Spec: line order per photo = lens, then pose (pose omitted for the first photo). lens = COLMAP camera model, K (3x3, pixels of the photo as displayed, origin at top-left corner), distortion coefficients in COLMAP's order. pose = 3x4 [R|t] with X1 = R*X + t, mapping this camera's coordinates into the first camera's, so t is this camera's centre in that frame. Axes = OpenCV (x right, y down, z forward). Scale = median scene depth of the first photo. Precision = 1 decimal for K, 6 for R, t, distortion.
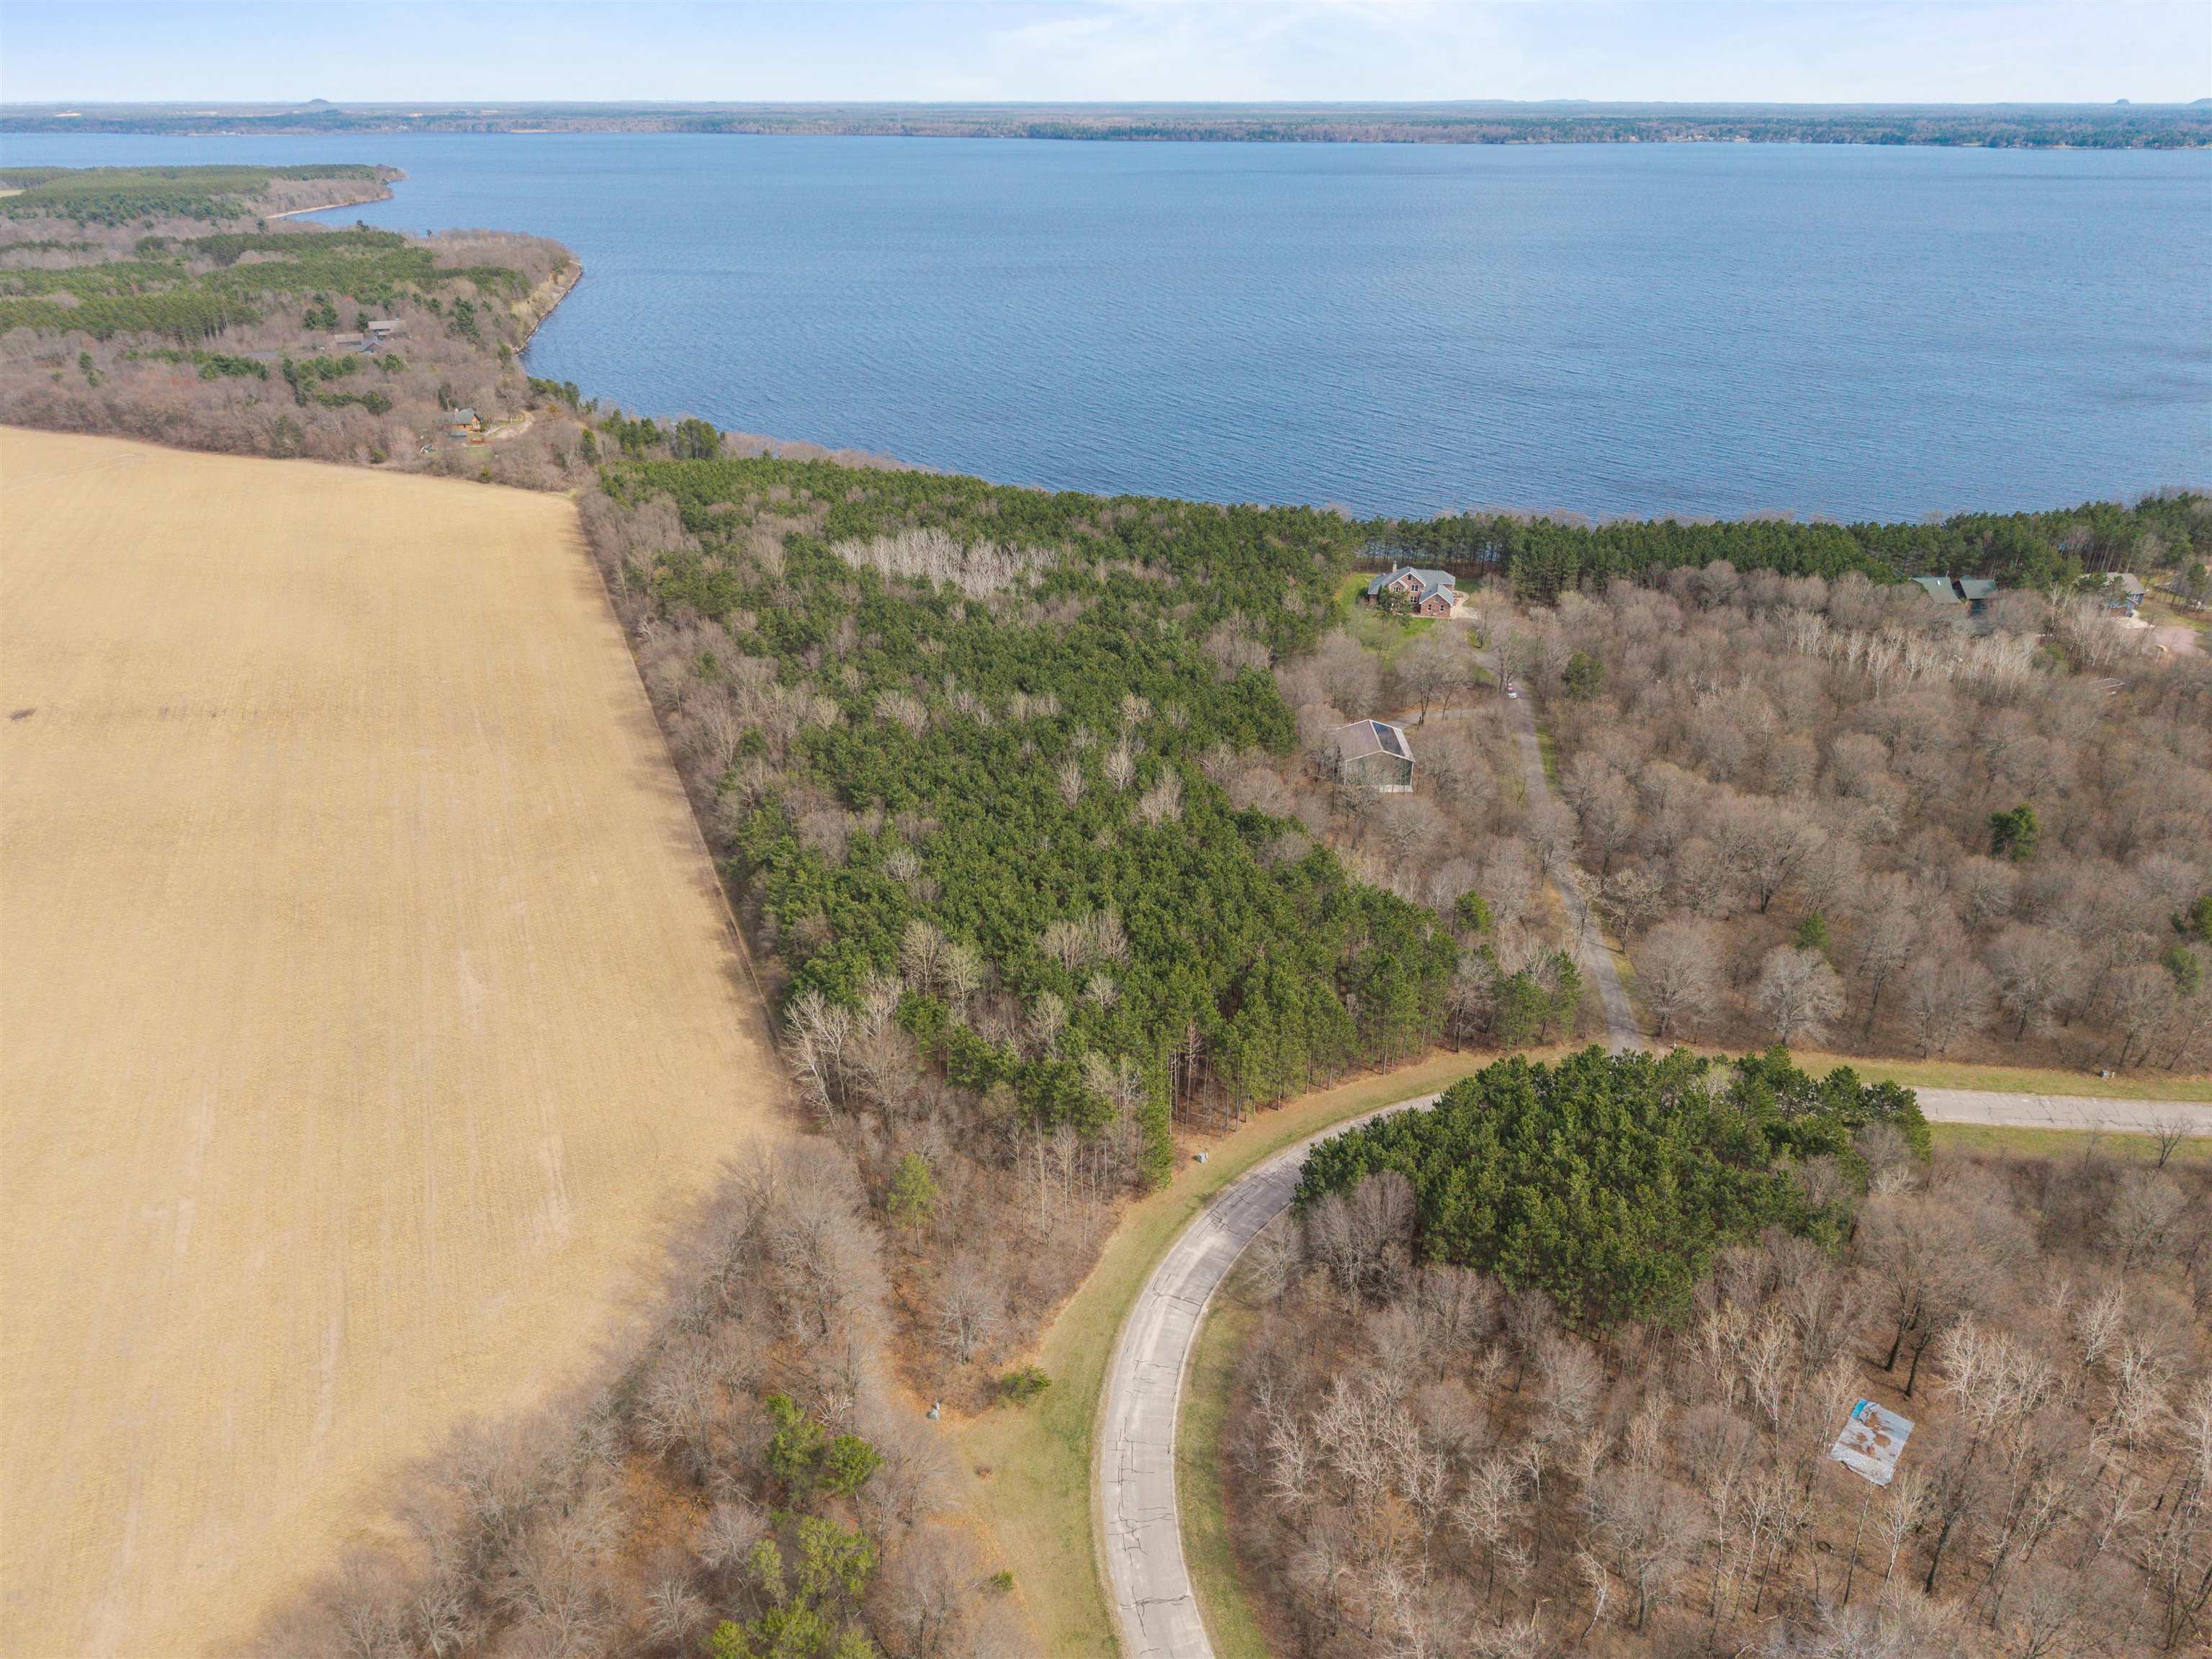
lens RADIAL K [[1507.9, 0, 1106.0], [0, 1507.9, 829.5], [0, 0, 1]] dist [0.026332, -0.028179]
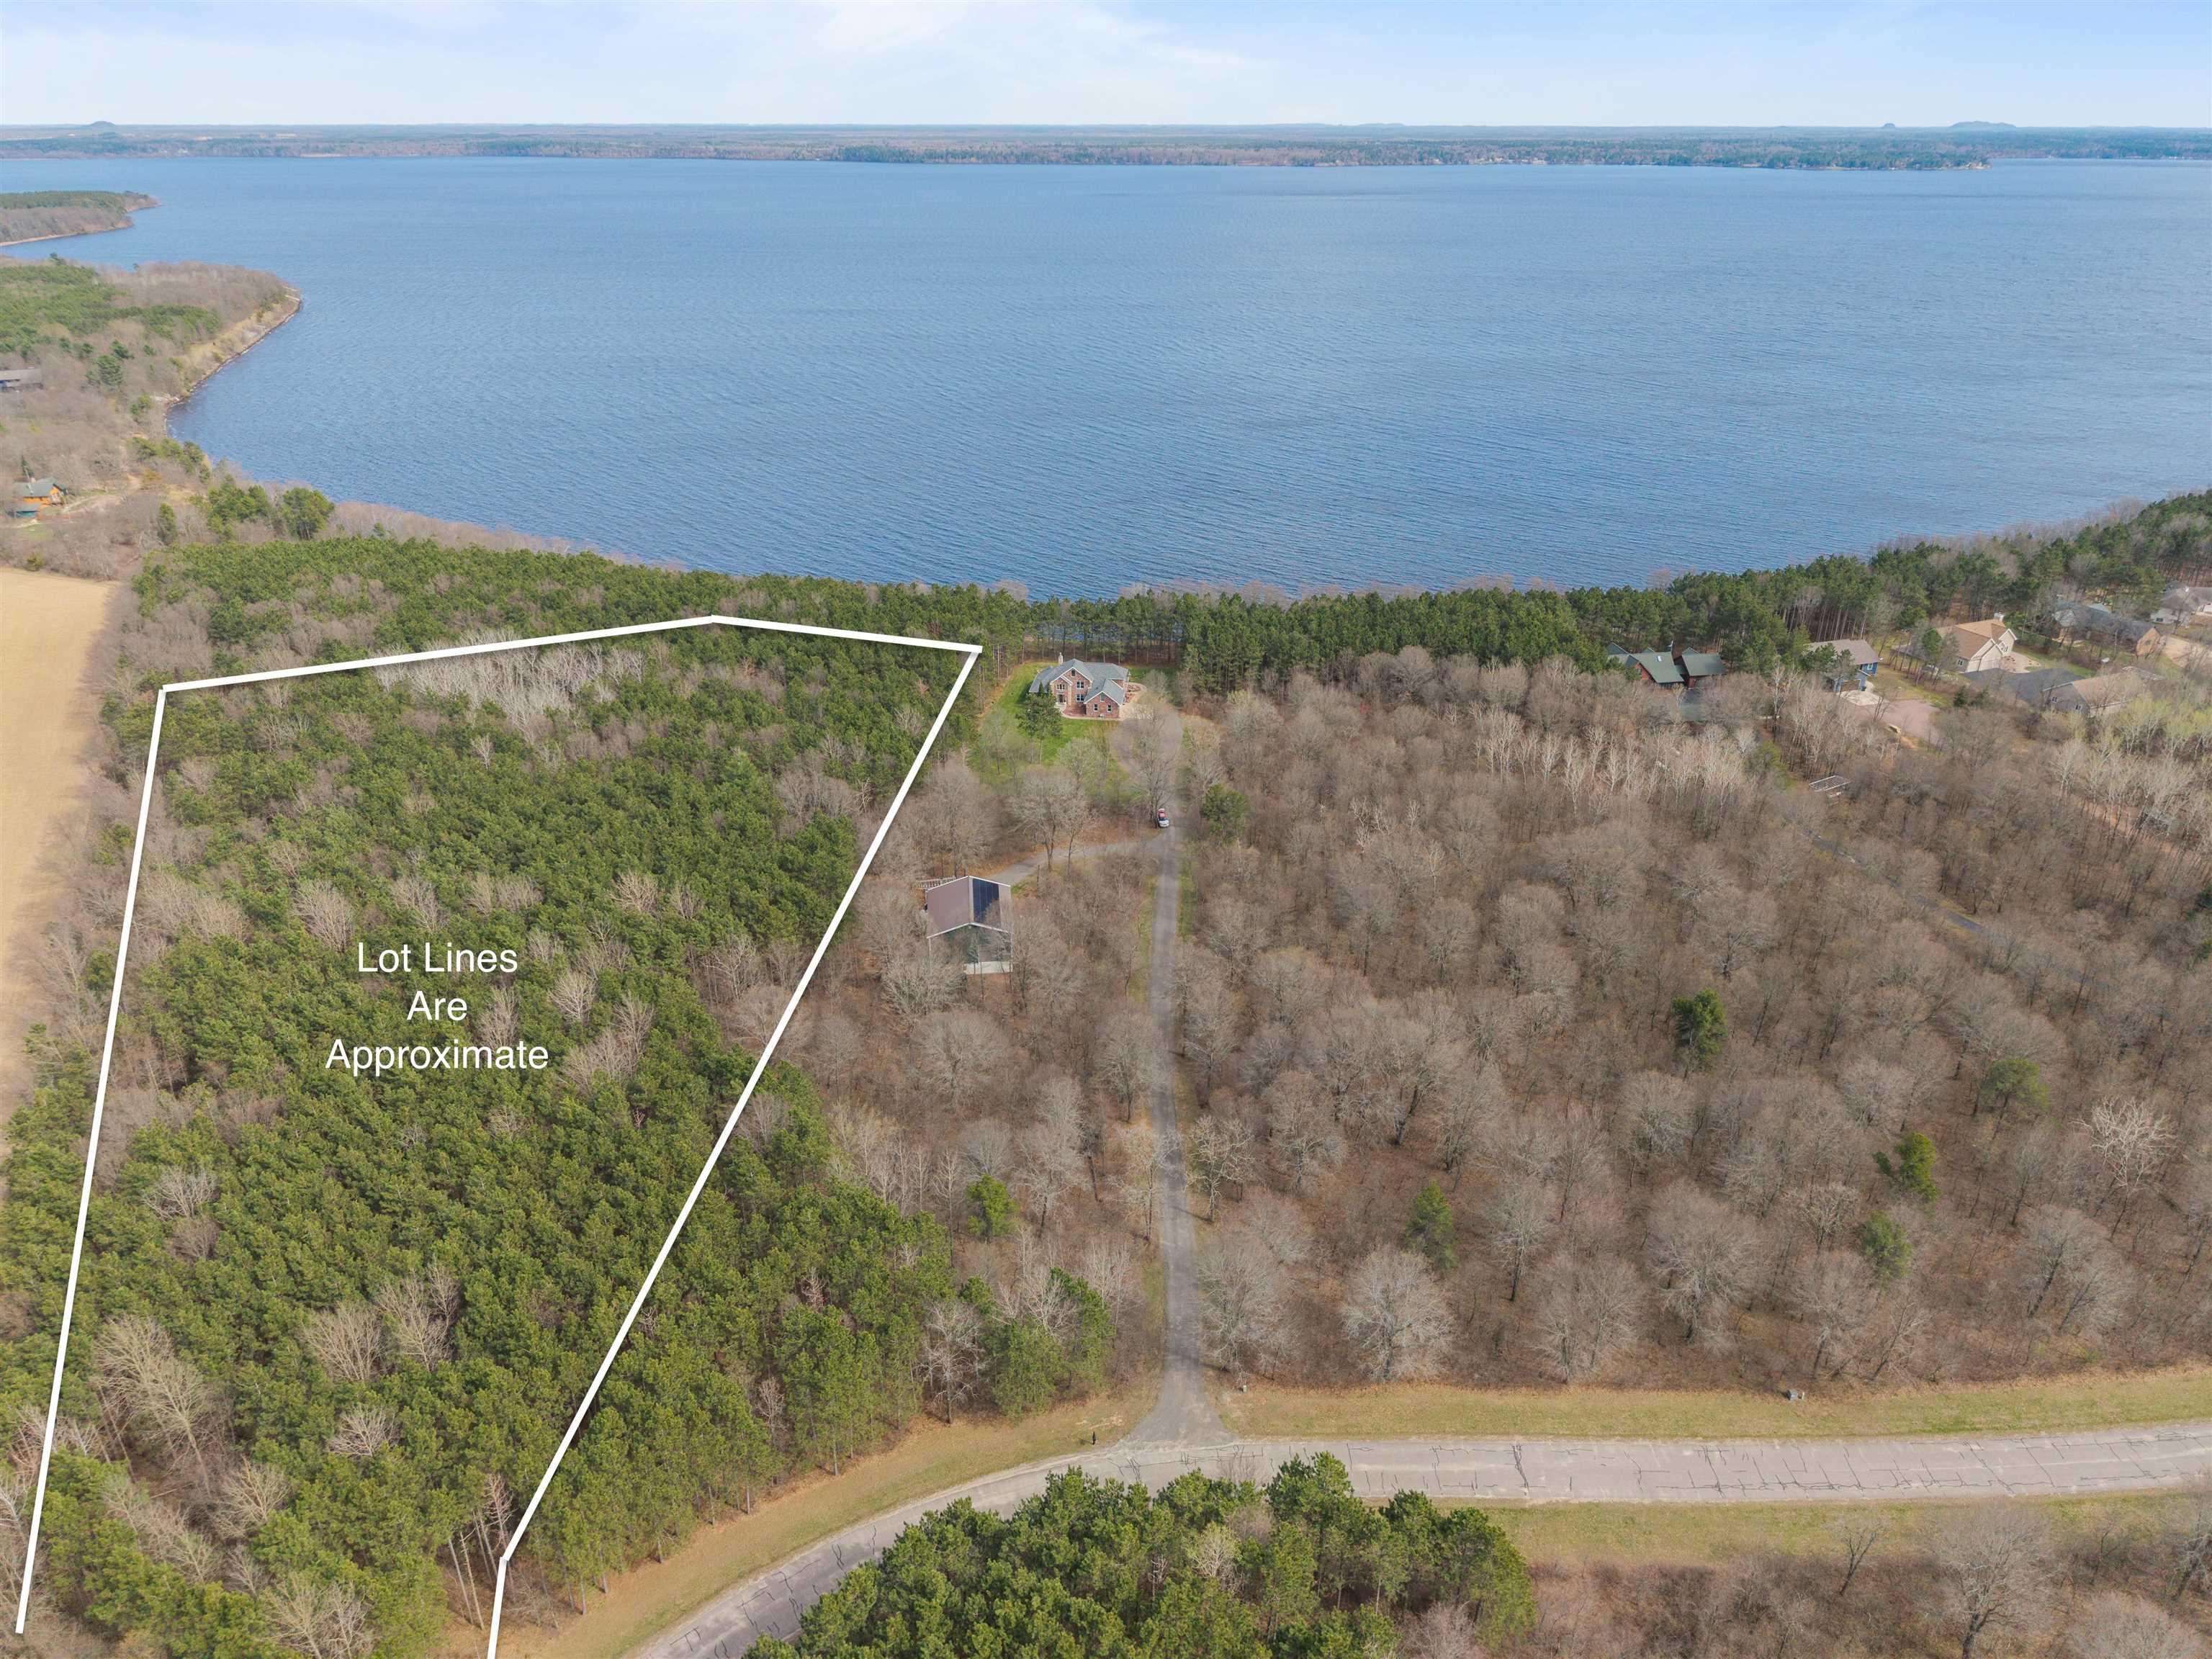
lens RADIAL K [[1482.0, 0, 1117.6], [0, 1482.0, 834.5], [0, 0, 1]] dist [0.007421, -0.005053]
pose [[0.994638, -0.044598, 0.093303, 0.145407], [0.044788, 0.998997, 0.000059, -0.073707], [-0.093212, 0.004120, 0.995638, 0.158897]]
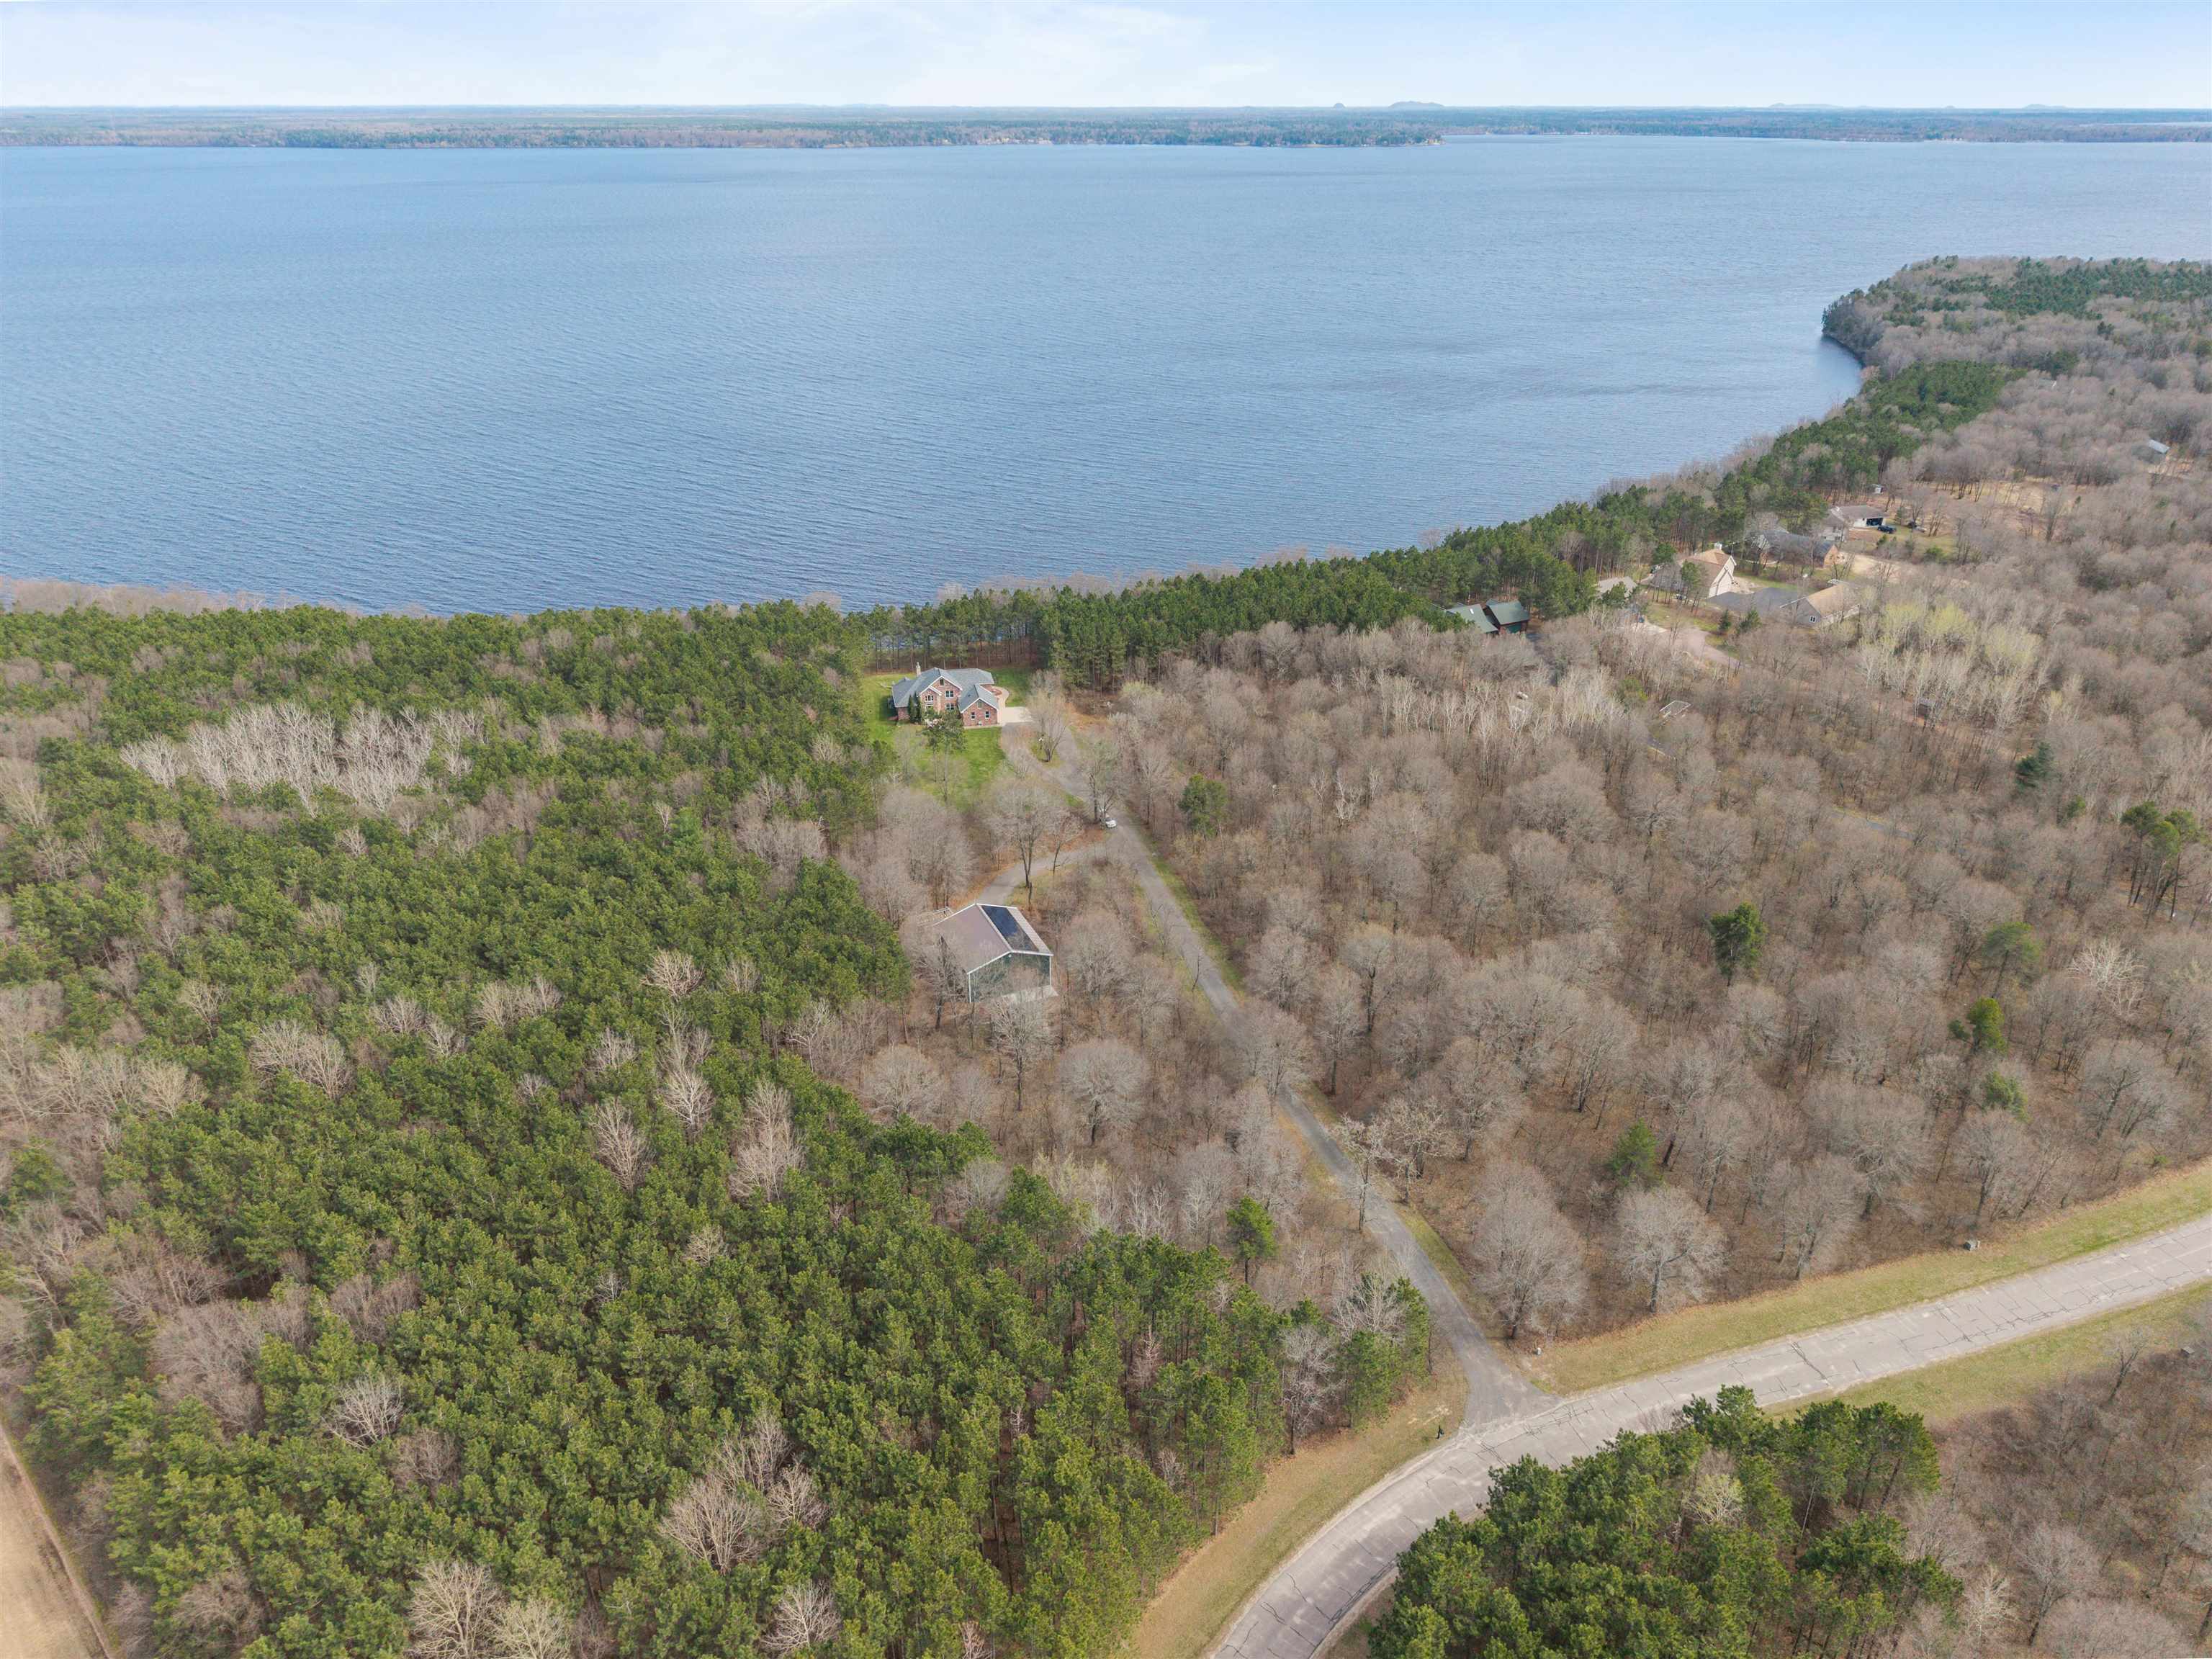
lens RADIAL K [[1507.9, 0, 1106.0], [0, 1507.9, 829.5], [0, 0, 1]] dist [0.026332, -0.028179]
pose [[0.916022, -0.174459, 0.361203, -0.028100], [0.175189, 0.984046, 0.031004, -0.098107], [-0.360849, 0.034879, 0.931972, 0.205871]]
